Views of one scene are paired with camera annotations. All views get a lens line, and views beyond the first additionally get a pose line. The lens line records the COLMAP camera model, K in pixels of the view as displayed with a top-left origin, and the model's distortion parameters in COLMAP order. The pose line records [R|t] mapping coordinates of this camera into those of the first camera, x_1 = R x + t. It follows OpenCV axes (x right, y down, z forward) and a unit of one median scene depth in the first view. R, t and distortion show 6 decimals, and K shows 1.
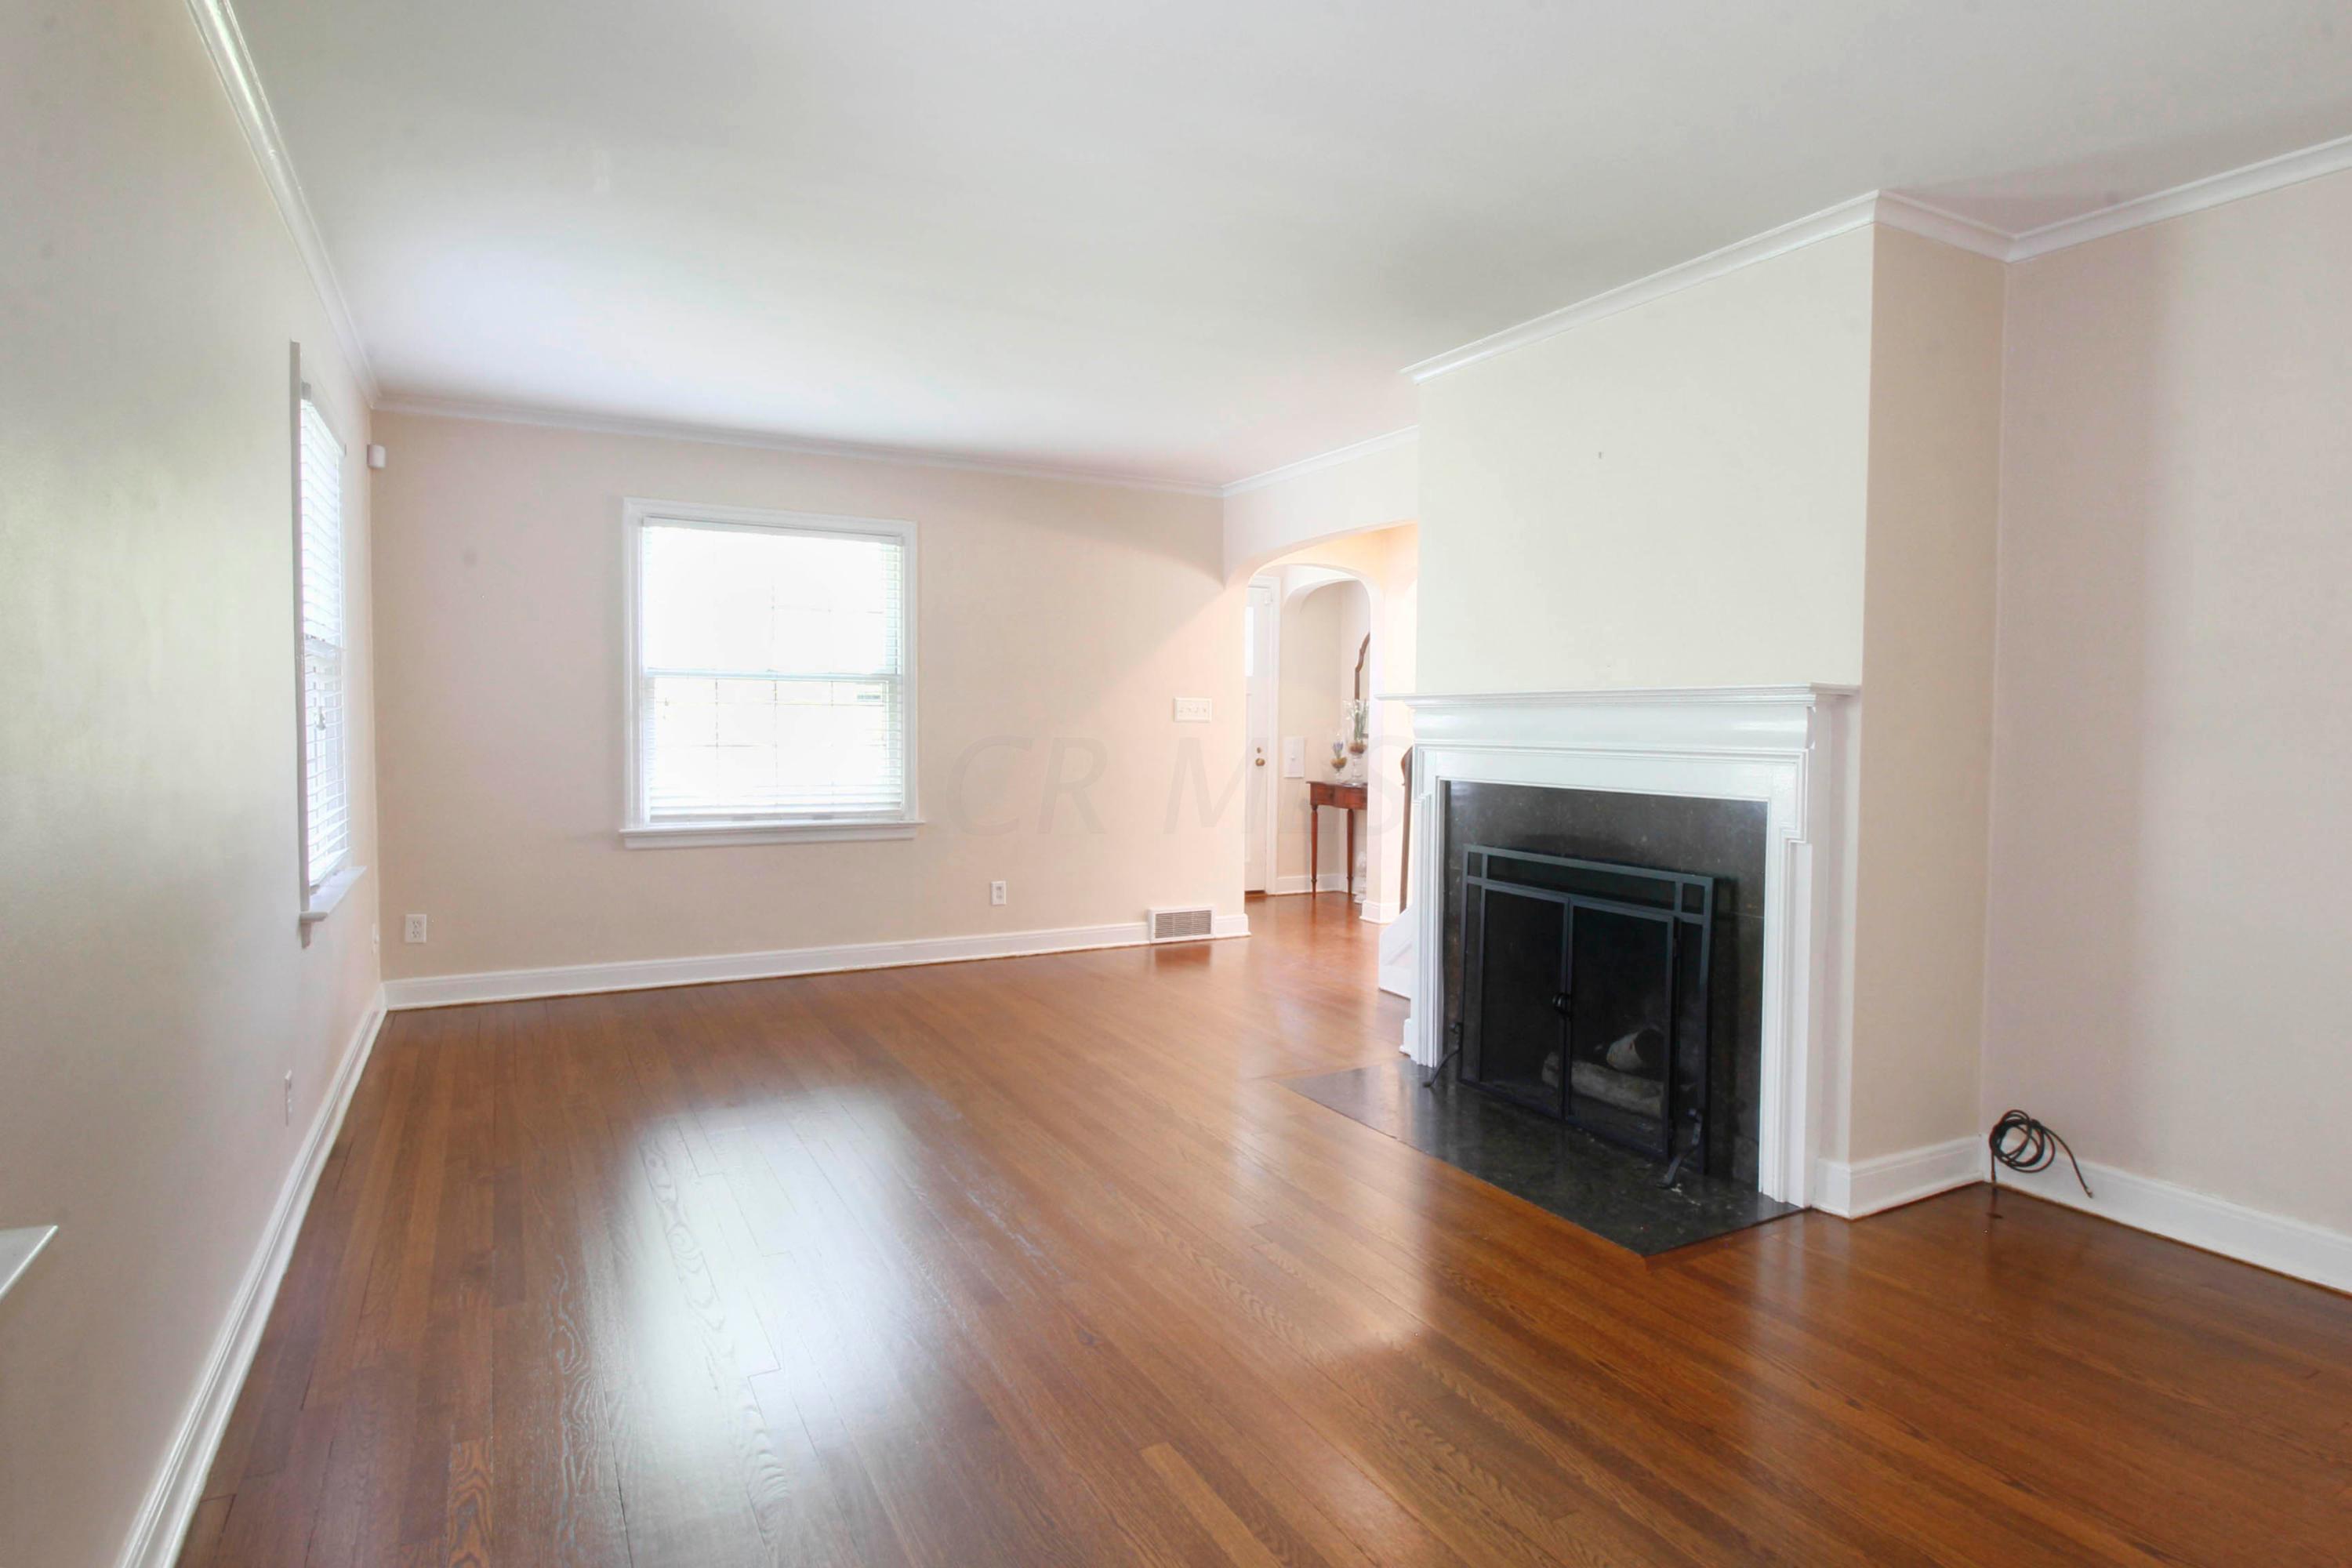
lens RADIAL K [[1300.8, 0, 1188.5], [0, 1300.8, 779.2], [0, 0, 1]] dist [-0.000413, 0.000157]
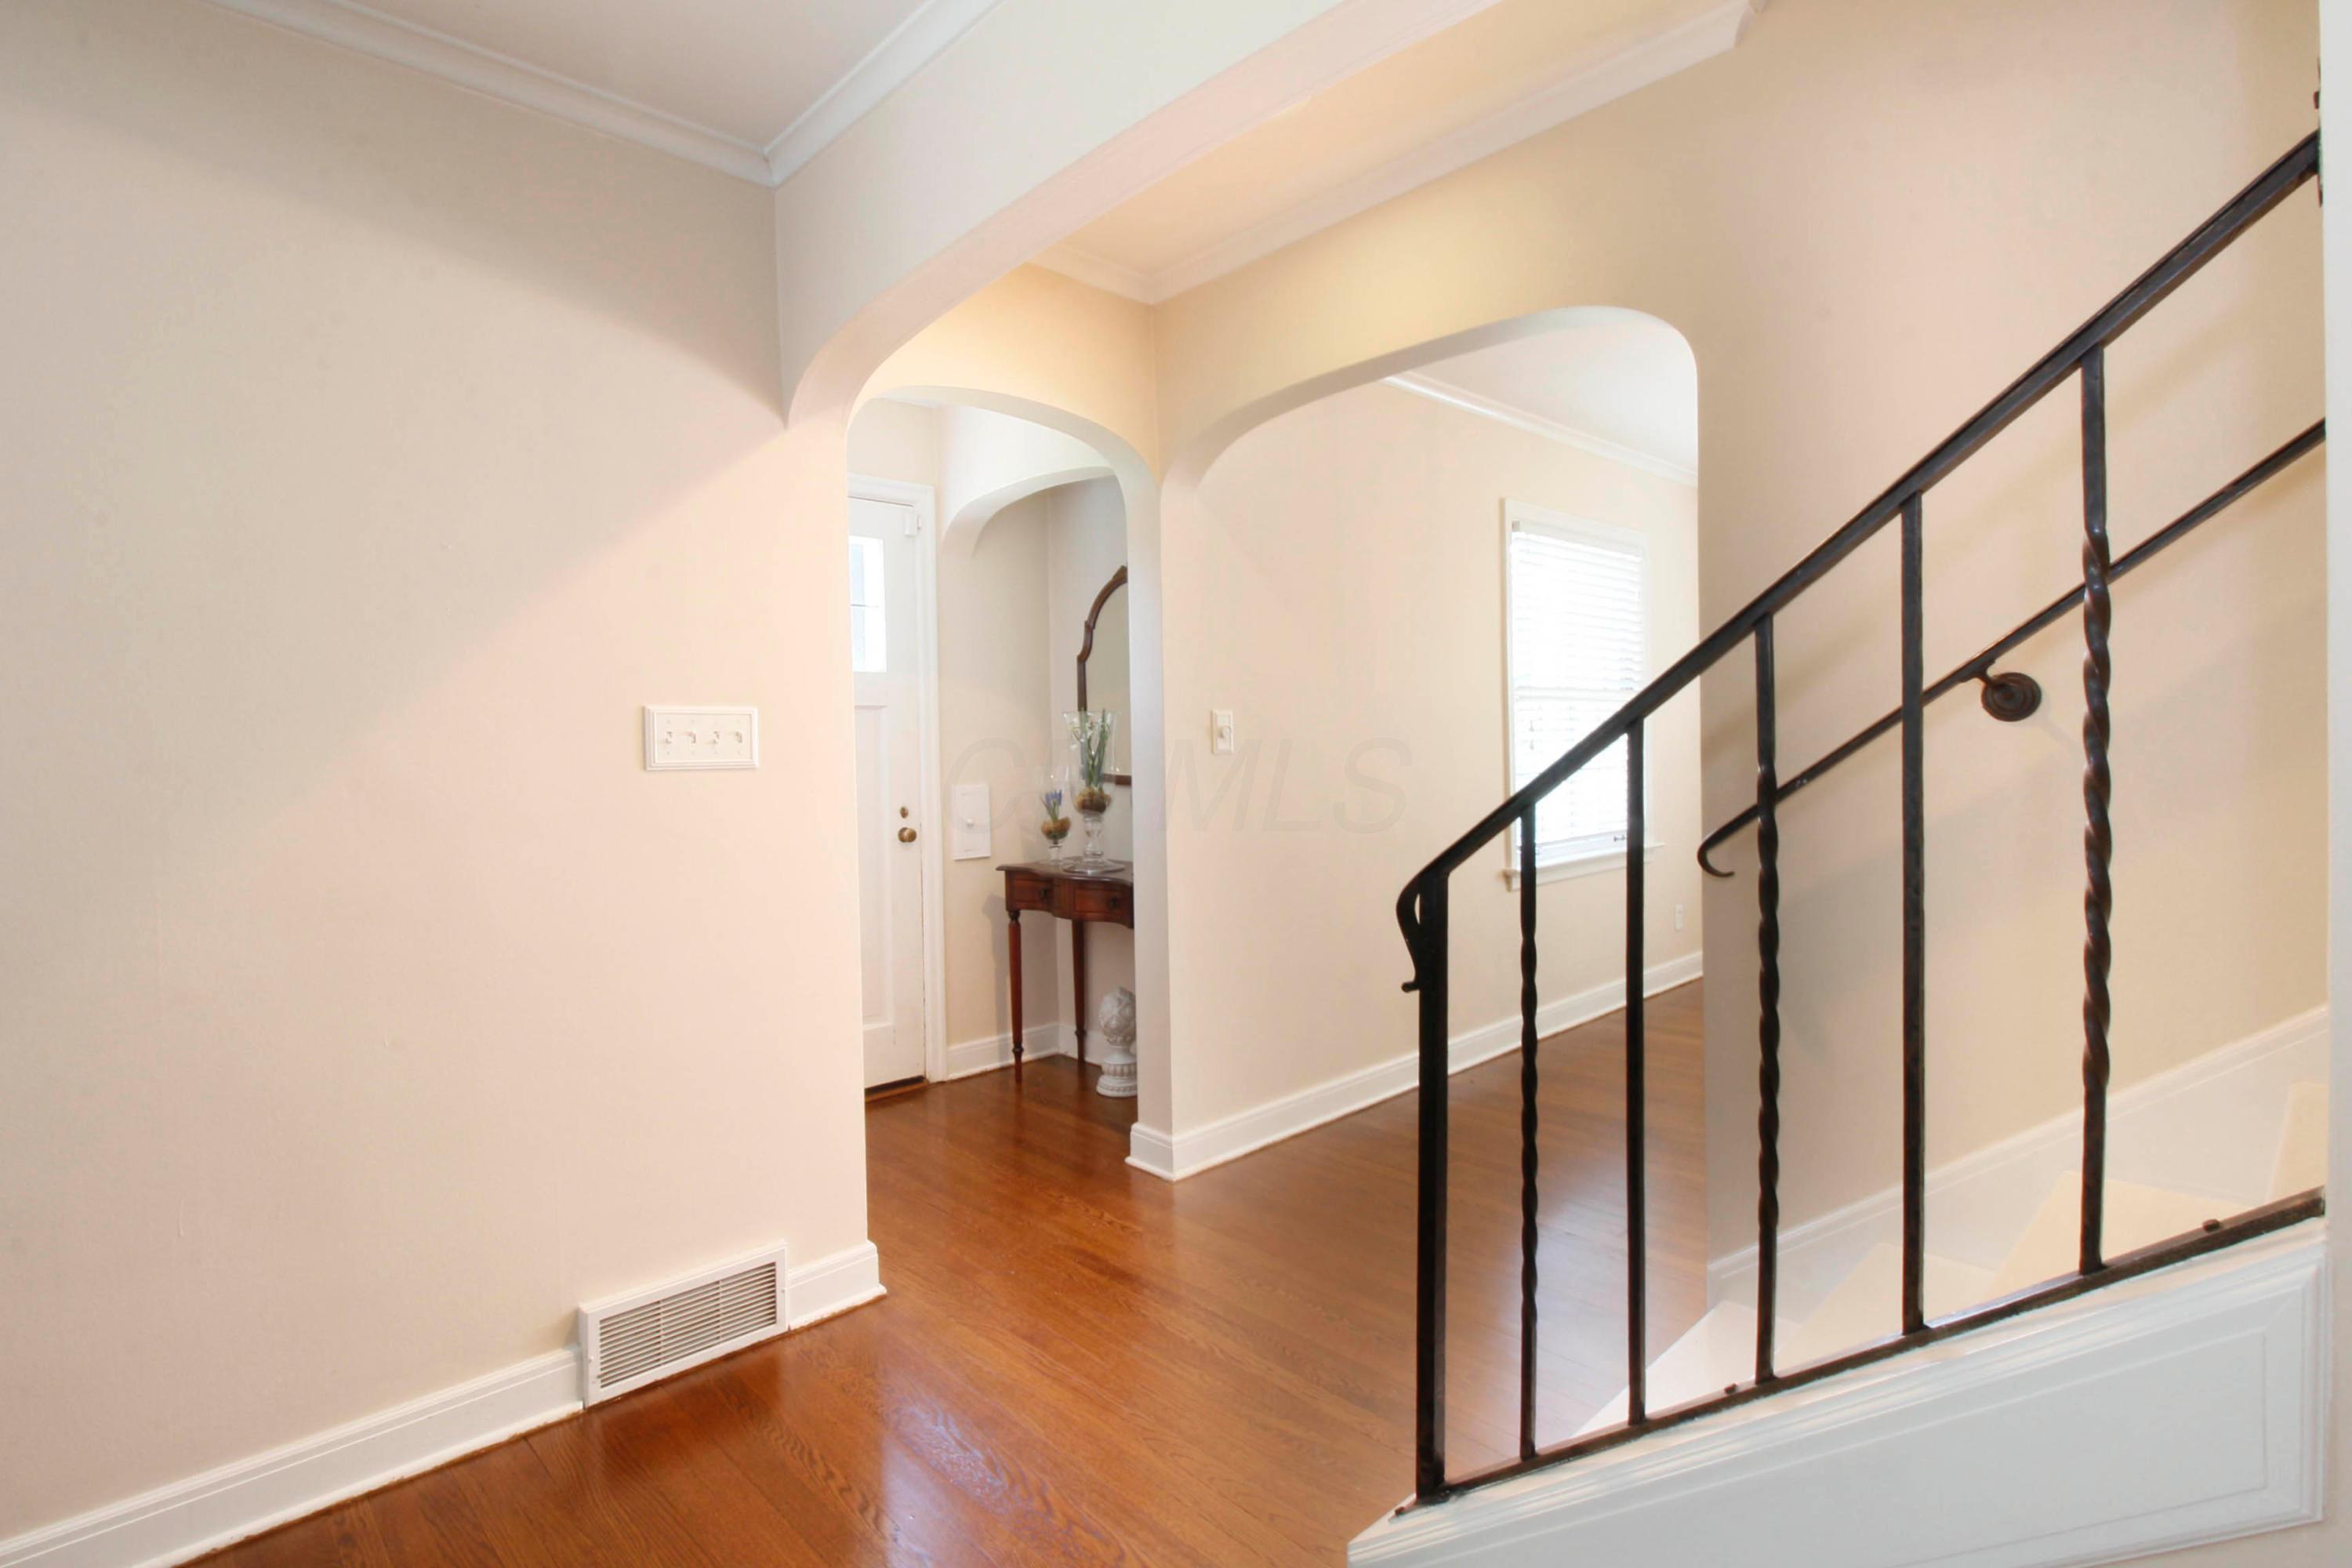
lens RADIAL K [[1116.1, 0, 1188.2], [0, 1116.1, 762.5], [0, 0, 1]] dist [-0.011716, -0.001007]
pose [[0.959121, -0.033256, 0.281035, 0.038636], [0.041941, 0.998809, -0.024941, -0.026464], [-0.279870, 0.035708, 0.959374, 0.536891]]
